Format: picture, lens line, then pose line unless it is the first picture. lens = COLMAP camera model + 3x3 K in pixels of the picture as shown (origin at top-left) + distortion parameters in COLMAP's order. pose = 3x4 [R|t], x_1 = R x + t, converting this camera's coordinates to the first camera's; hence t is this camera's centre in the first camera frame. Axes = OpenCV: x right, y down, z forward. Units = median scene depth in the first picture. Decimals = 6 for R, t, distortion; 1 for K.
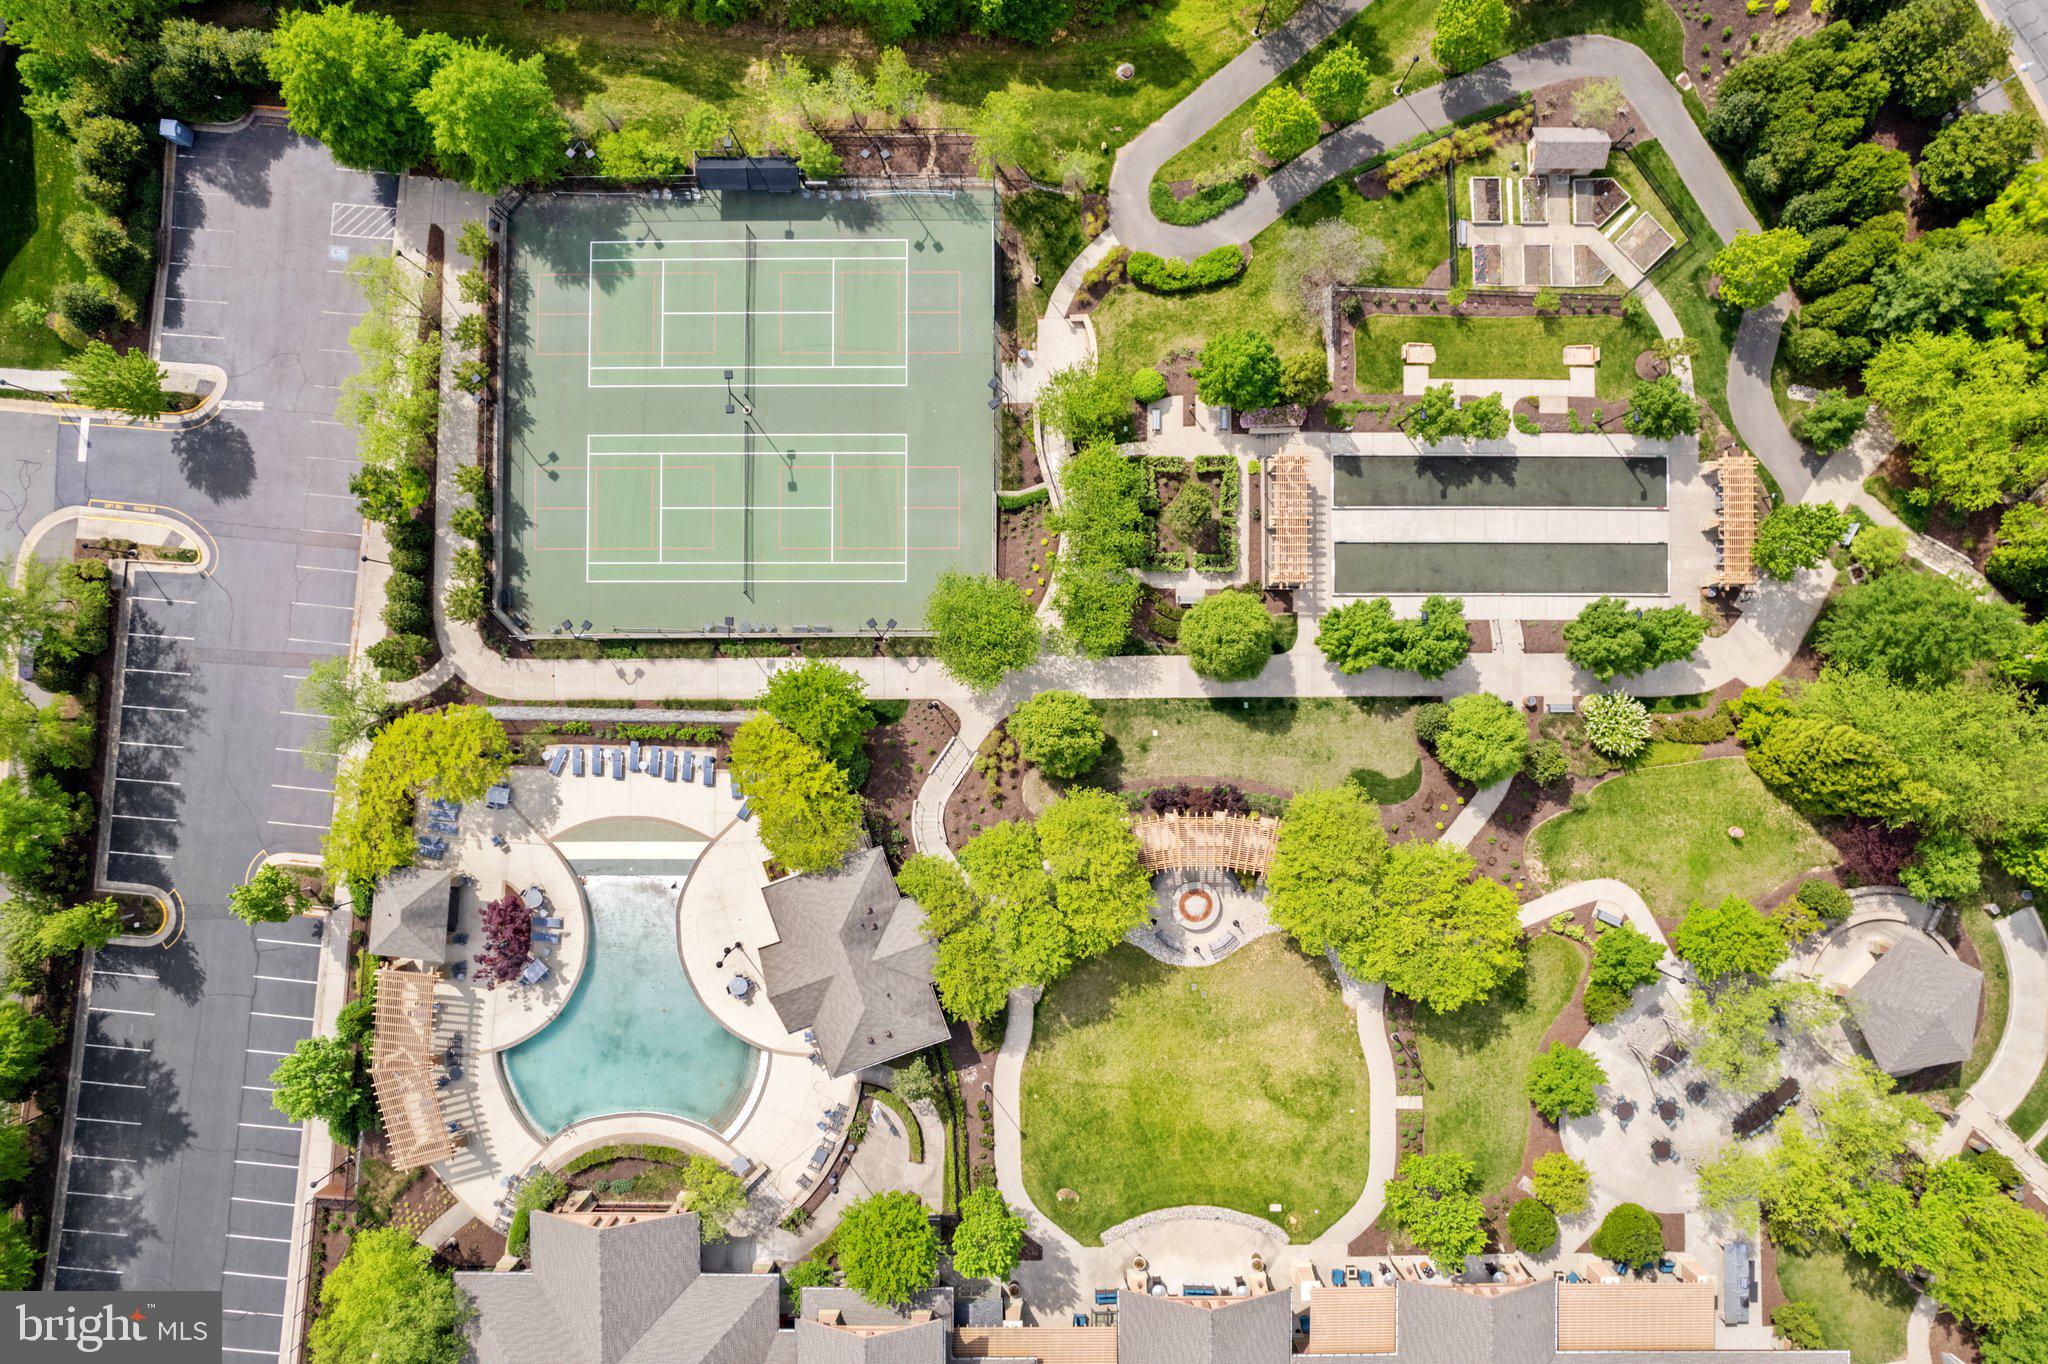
lens RADIAL K [[1382.1, 0, 1024.0], [0, 1382.1, 682.0], [0, 0, 1]] dist [-0.046228, -0.000694]
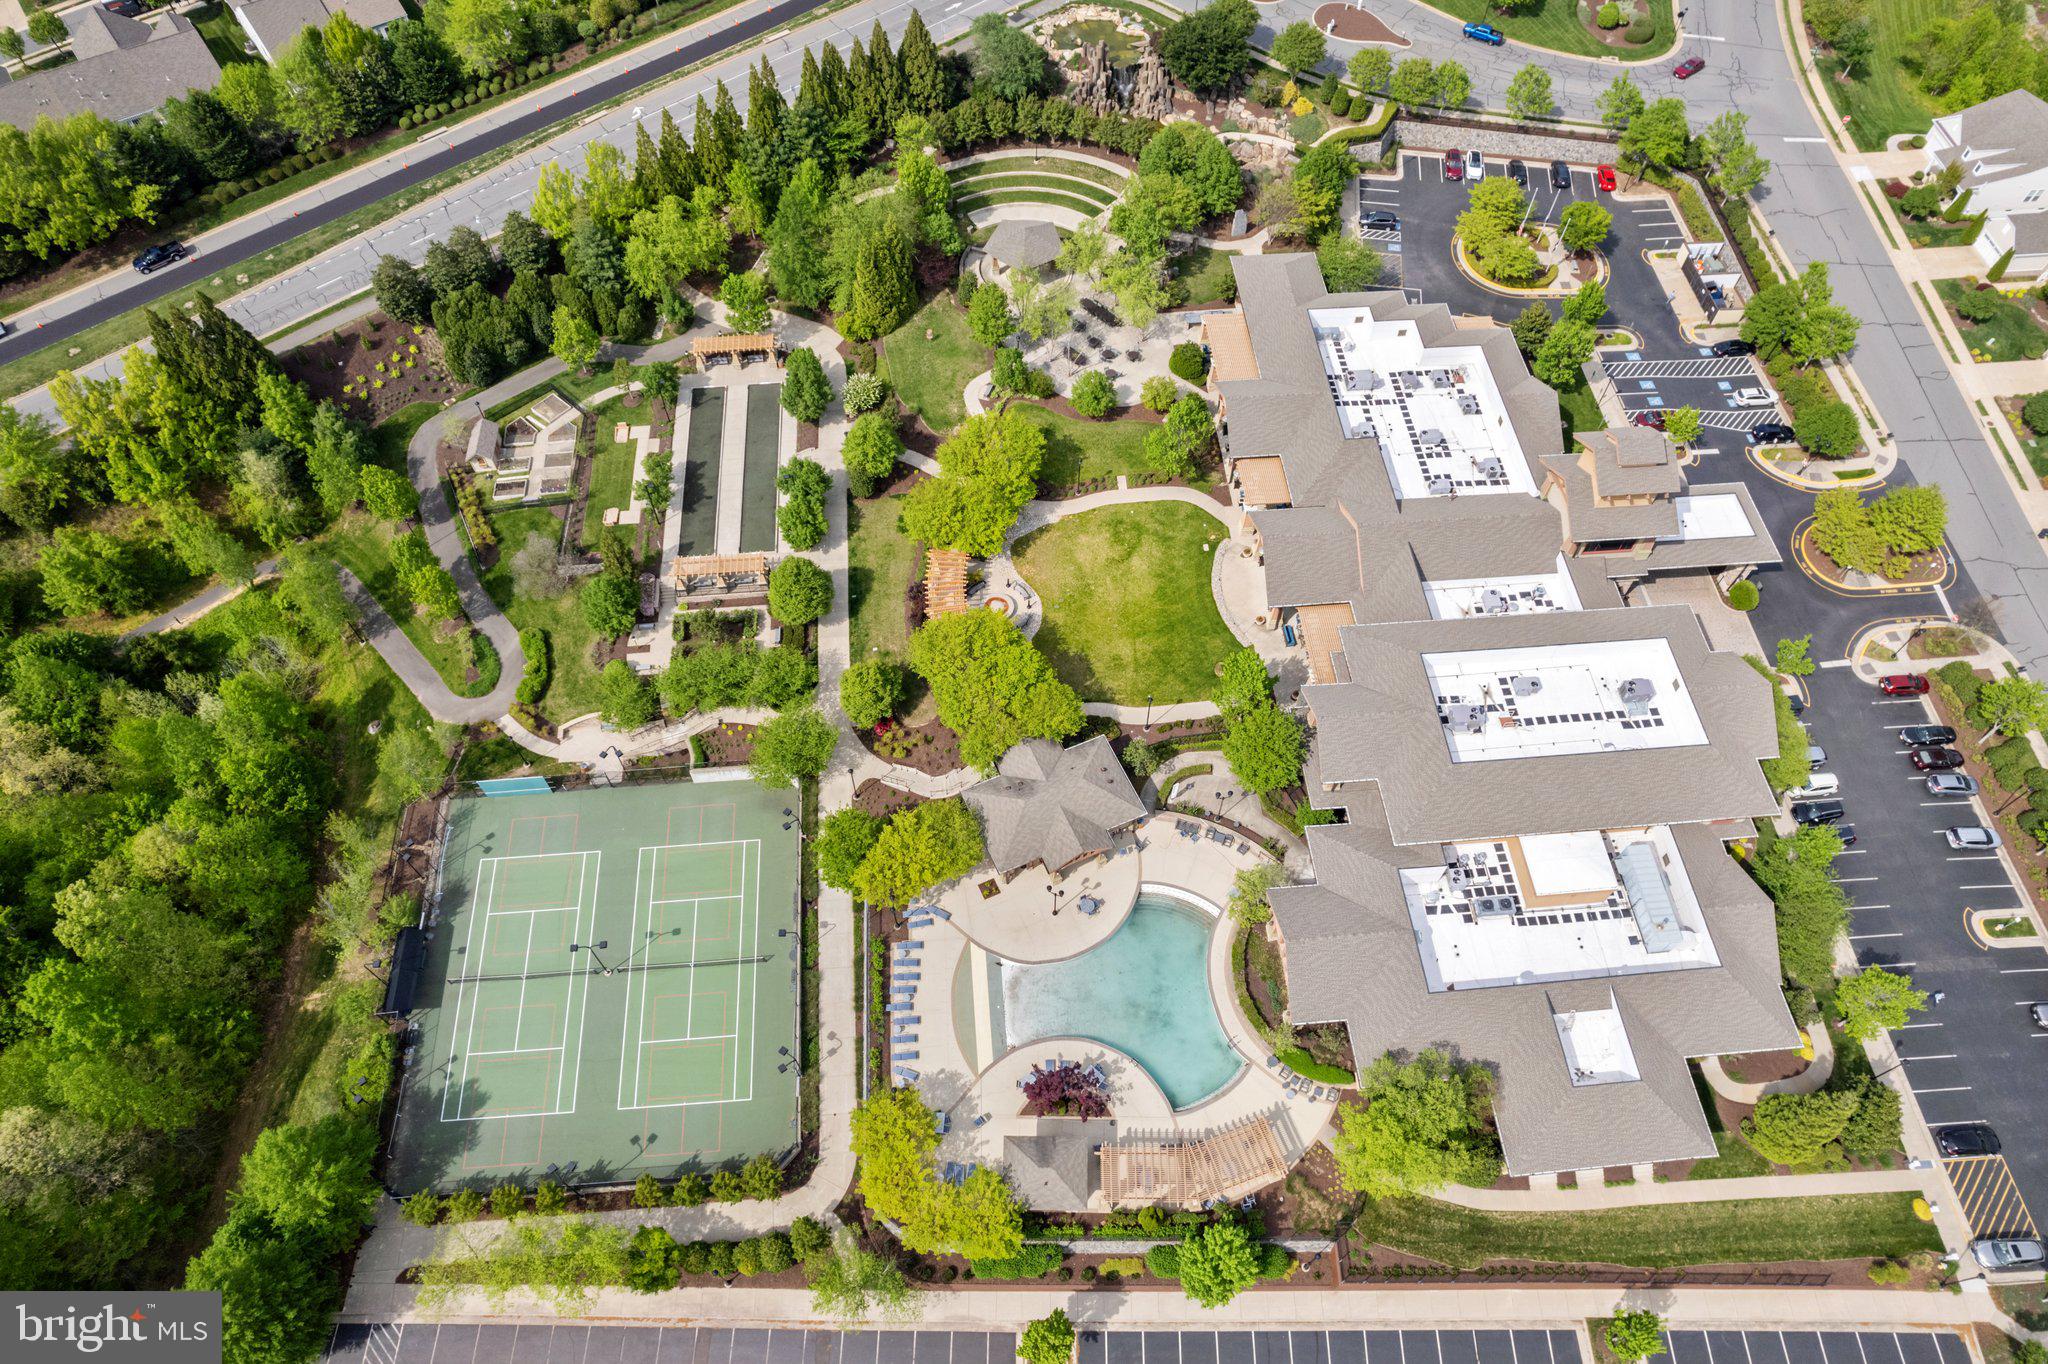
lens RADIAL K [[1382.1, 0, 1024.0], [0, 1382.1, 682.0], [0, 0, 1]] dist [-0.046228, -0.000694]
pose [[-0.072803, -0.825521, 0.559655, -0.704365], [0.997346, -0.060181, 0.040969, 0.125910], [-0.000141, 0.561153, 0.827712, -0.104160]]
